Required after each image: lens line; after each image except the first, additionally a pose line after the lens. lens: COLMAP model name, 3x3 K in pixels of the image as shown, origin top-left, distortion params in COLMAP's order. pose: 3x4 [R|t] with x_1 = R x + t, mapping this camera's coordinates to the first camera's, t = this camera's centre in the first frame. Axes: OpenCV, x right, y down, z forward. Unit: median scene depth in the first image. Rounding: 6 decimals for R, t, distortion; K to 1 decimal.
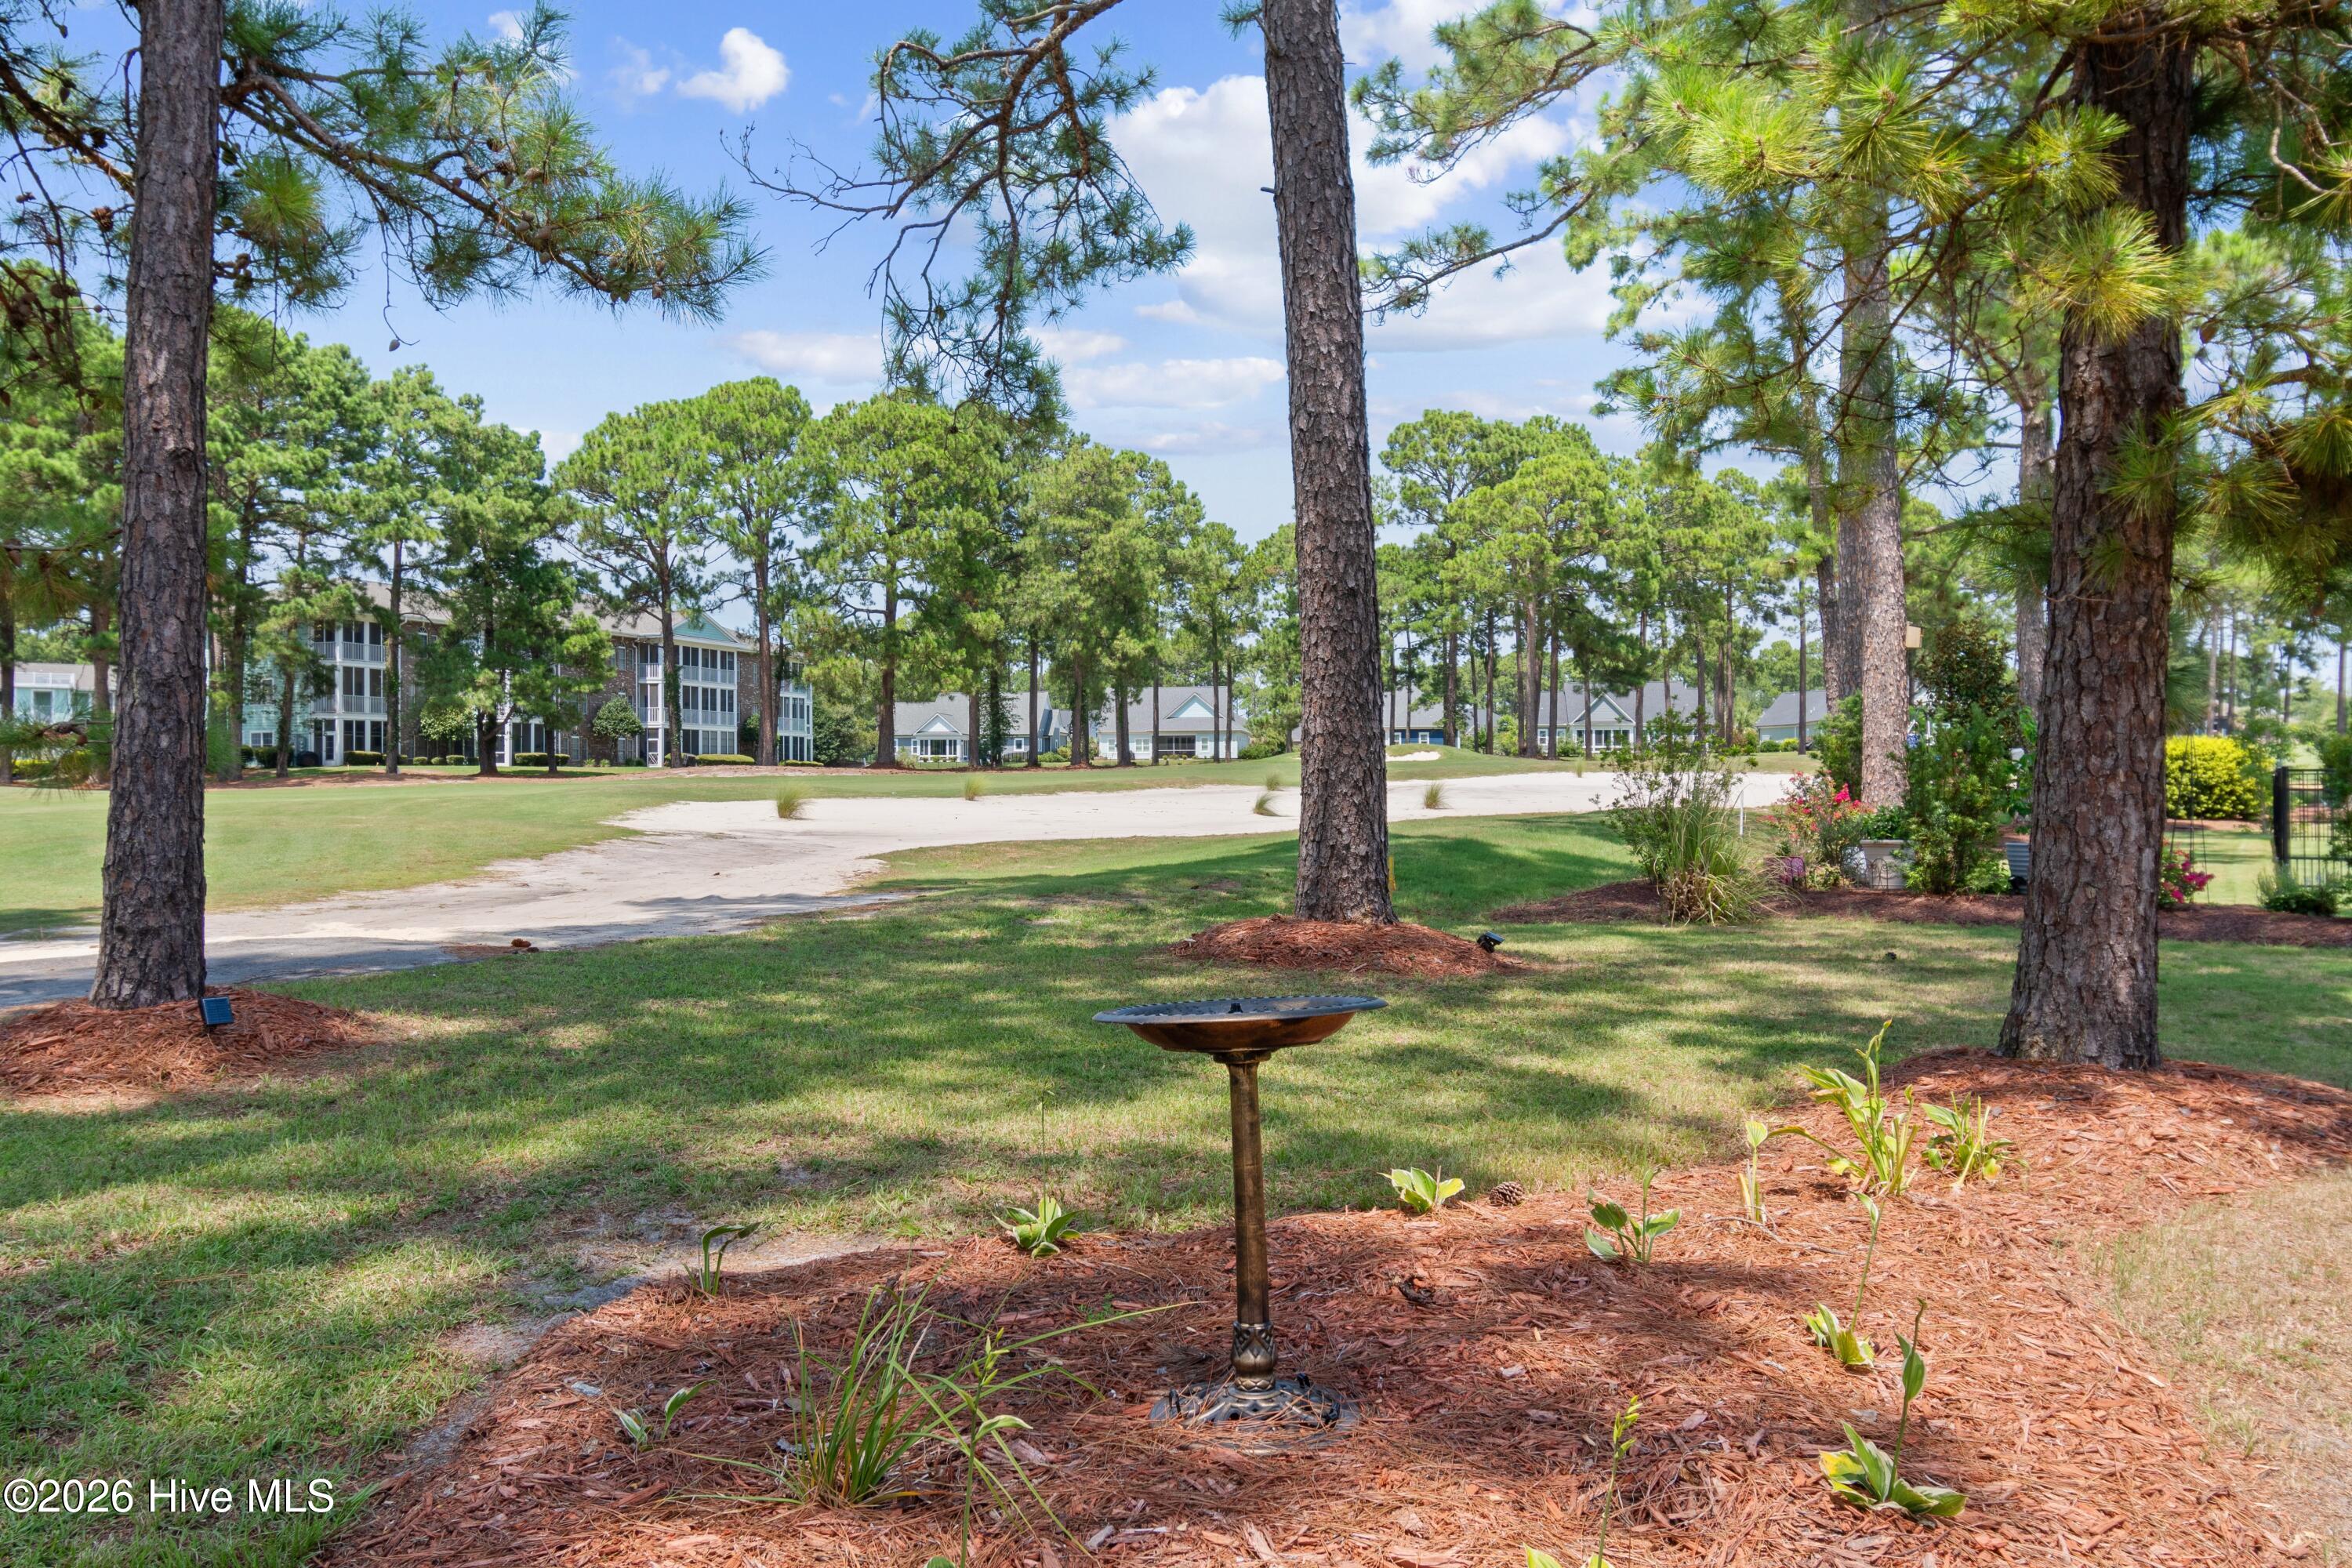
lens RADIAL K [[1678.9, 0, 1178.5], [0, 1678.9, 796.2], [0, 0, 1]] dist [0.000306, -0.002681]
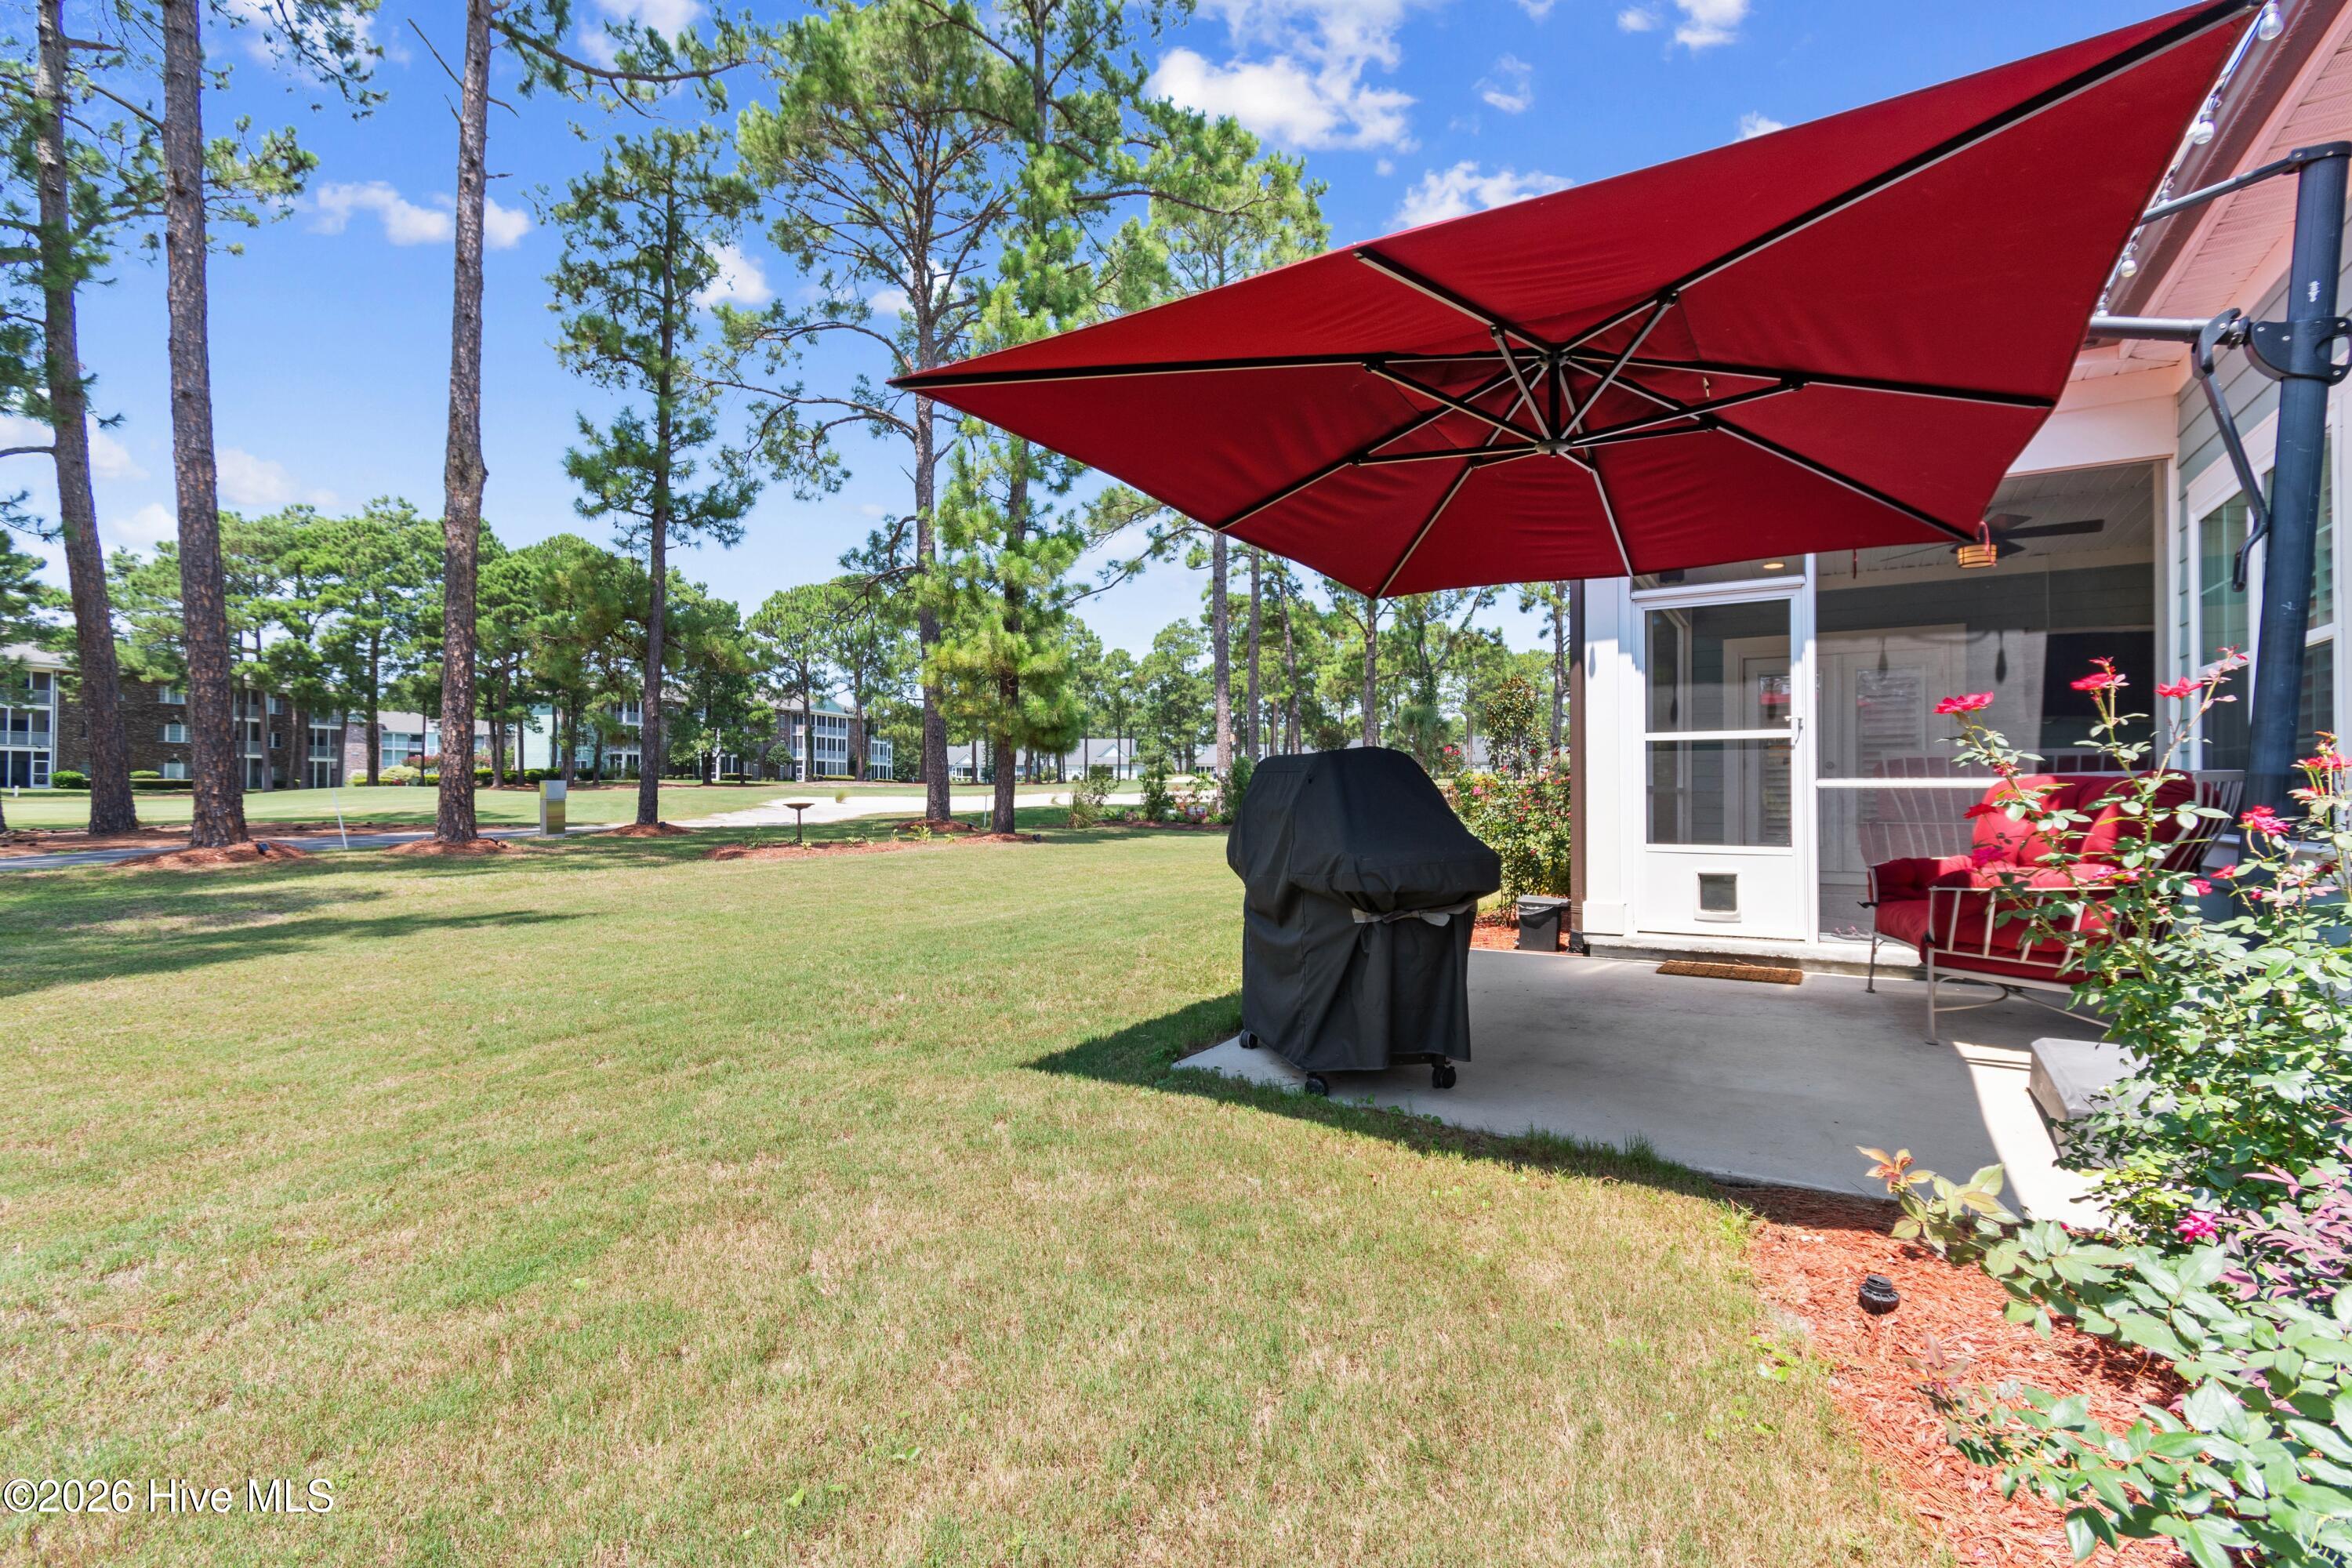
lens RADIAL K [[1032.3, 0, 1178.2], [0, 1032.3, 785.5], [0, 0, 1]] dist [0.002766, -0.000920]
pose [[0.999170, 0.007580, 0.040012, 0.062073], [-0.006896, 0.999828, -0.017204, 0.003681], [-0.040135, 0.016914, 0.999051, -0.157471]]
